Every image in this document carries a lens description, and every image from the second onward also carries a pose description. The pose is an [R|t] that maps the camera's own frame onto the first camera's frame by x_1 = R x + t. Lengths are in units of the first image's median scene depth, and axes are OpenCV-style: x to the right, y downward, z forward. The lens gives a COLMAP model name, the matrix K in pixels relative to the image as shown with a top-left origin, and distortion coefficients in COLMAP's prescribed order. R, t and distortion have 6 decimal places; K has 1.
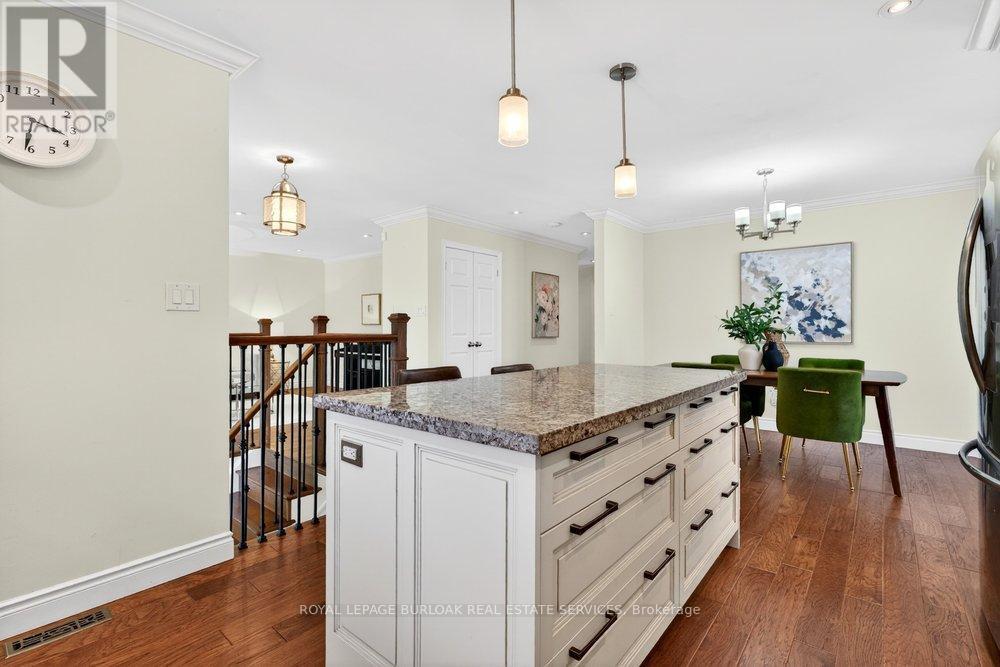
lens RADIAL K [[456.7, 0, 497.8], [0, 456.7, 327.3], [0, 0, 1]] dist [-0.000917, -0.000290]
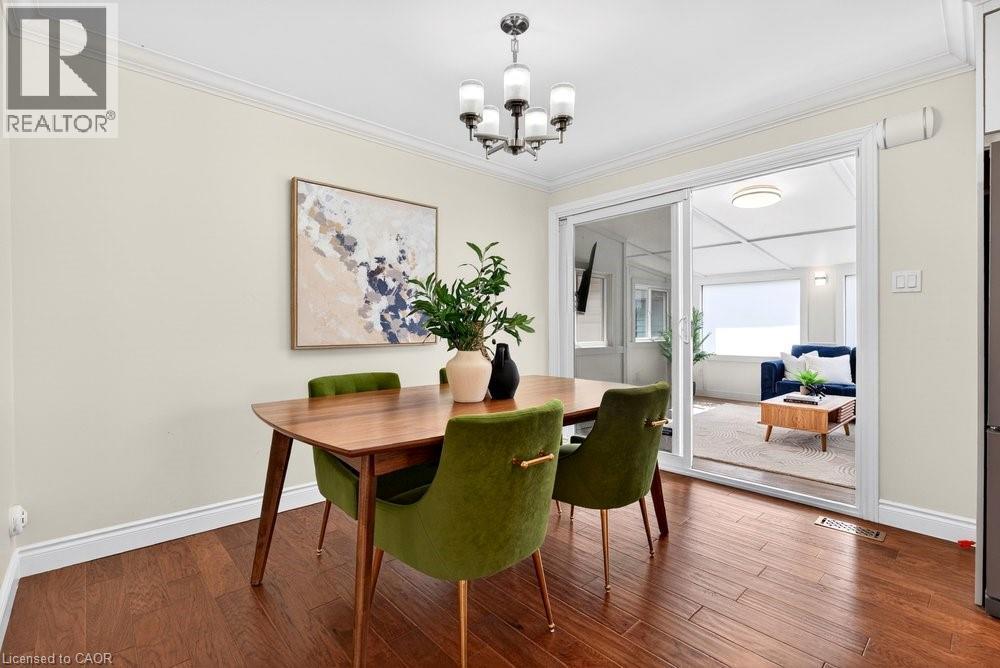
lens RADIAL K [[456.7, 0, 497.8], [0, 456.7, 327.8], [0, 0, 1]] dist [-0.000917, -0.000290]
pose [[0.139163, -0.001501, 0.990268, 0.047898], [-0.001539, 0.999997, 0.001732, 0.008072], [-0.990268, -0.001765, 0.139160, 0.762276]]
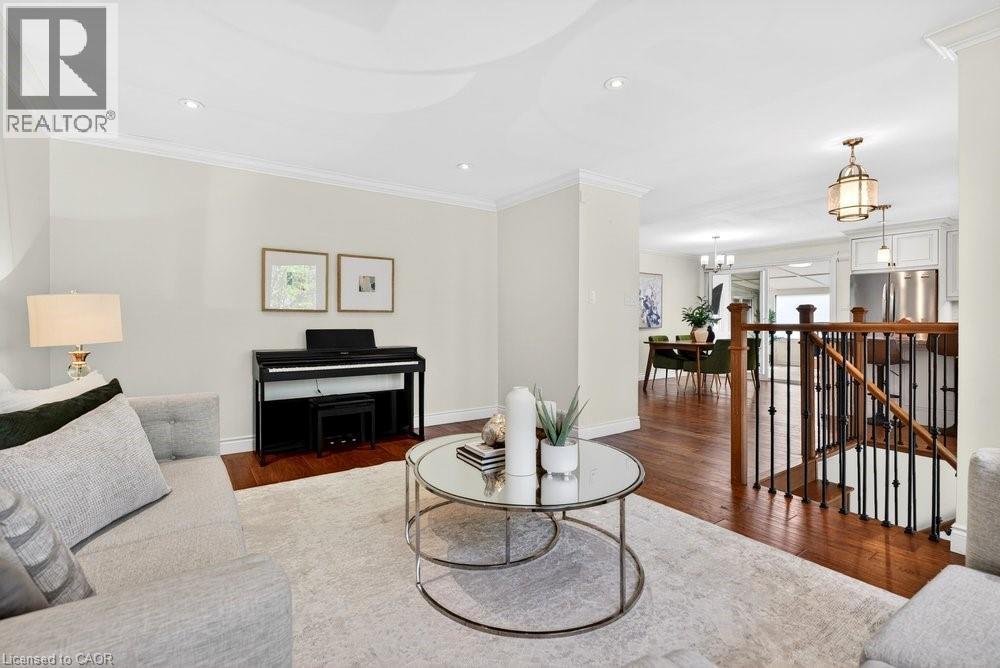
lens RADIAL K [[456.7, 0, 497.8], [0, 456.7, 327.8], [0, 0, 1]] dist [-0.000917, -0.000290]
pose [[0.269997, -0.013040, 0.962773, -1.197582], [-0.004012, 0.999884, 0.014668, 0.009866], [-0.962853, -0.007823, 0.269913, 1.095840]]
